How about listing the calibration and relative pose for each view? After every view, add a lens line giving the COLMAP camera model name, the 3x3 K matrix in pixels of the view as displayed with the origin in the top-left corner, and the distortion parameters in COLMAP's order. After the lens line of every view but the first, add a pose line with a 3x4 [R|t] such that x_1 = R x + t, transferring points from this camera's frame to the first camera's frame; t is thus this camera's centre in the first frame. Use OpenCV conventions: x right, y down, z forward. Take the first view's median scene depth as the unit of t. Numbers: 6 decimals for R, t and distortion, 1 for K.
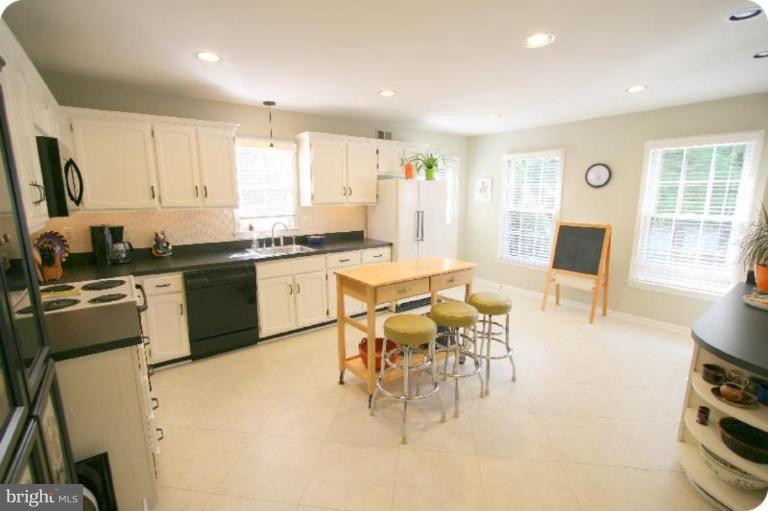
lens RADIAL K [[344.5, 0, 384.0], [0, 344.5, 255.5], [0, 0, 1]] dist [-0.017941, -0.000395]
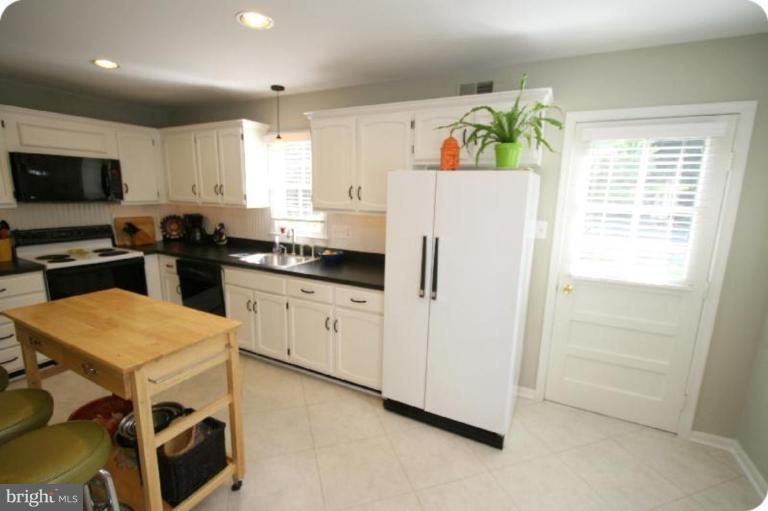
lens RADIAL K [[344.5, 0, 384.0], [0, 344.5, 255.5], [0, 0, 1]] dist [-0.017941, -0.000395]
pose [[0.426360, 0.172365, -0.887980, 0.556222], [-0.186860, 0.977286, 0.099980, -0.154896], [0.885043, 0.123301, 0.448883, 0.817486]]
